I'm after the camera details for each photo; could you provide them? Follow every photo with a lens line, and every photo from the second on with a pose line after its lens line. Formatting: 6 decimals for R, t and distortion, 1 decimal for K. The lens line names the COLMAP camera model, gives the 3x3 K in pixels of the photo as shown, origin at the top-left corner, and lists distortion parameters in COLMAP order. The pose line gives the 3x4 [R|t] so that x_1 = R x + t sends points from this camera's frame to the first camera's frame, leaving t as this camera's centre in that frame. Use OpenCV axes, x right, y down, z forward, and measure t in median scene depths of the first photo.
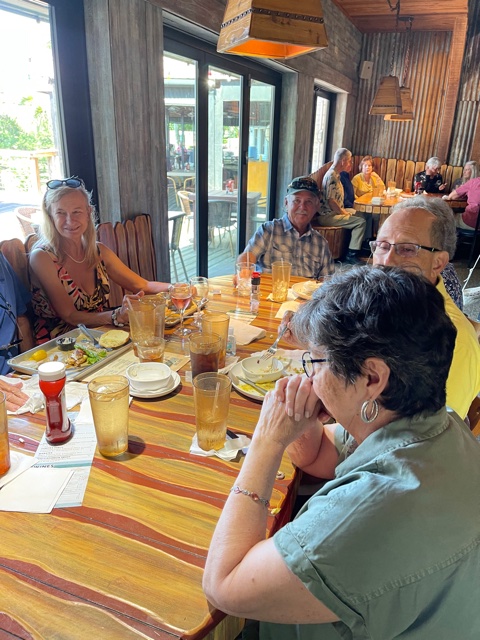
lens RADIAL K [[477.4, 0, 240.0], [0, 477.4, 320.0], [0, 0, 1]] dist [0.003820, -0.005774]
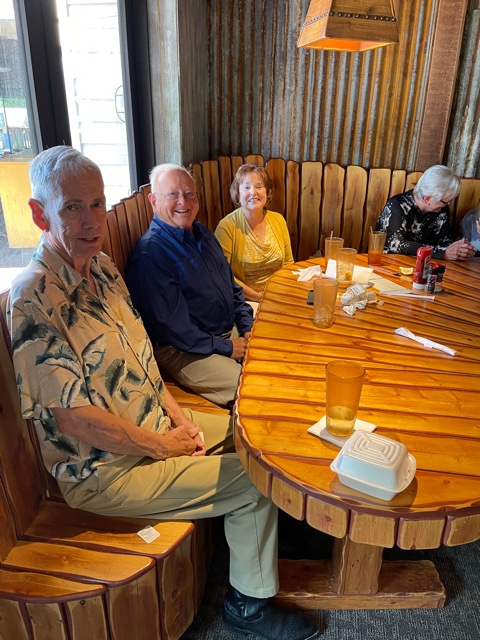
lens RADIAL K [[477.4, 0, 240.0], [0, 477.4, 320.0], [0, 0, 1]] dist [0.003820, -0.005774]
pose [[0.973888, -0.100486, 0.203580, 0.166910], [0.092079, 0.994477, 0.050378, -0.233475], [-0.207518, -0.030317, 0.977761, 0.622608]]
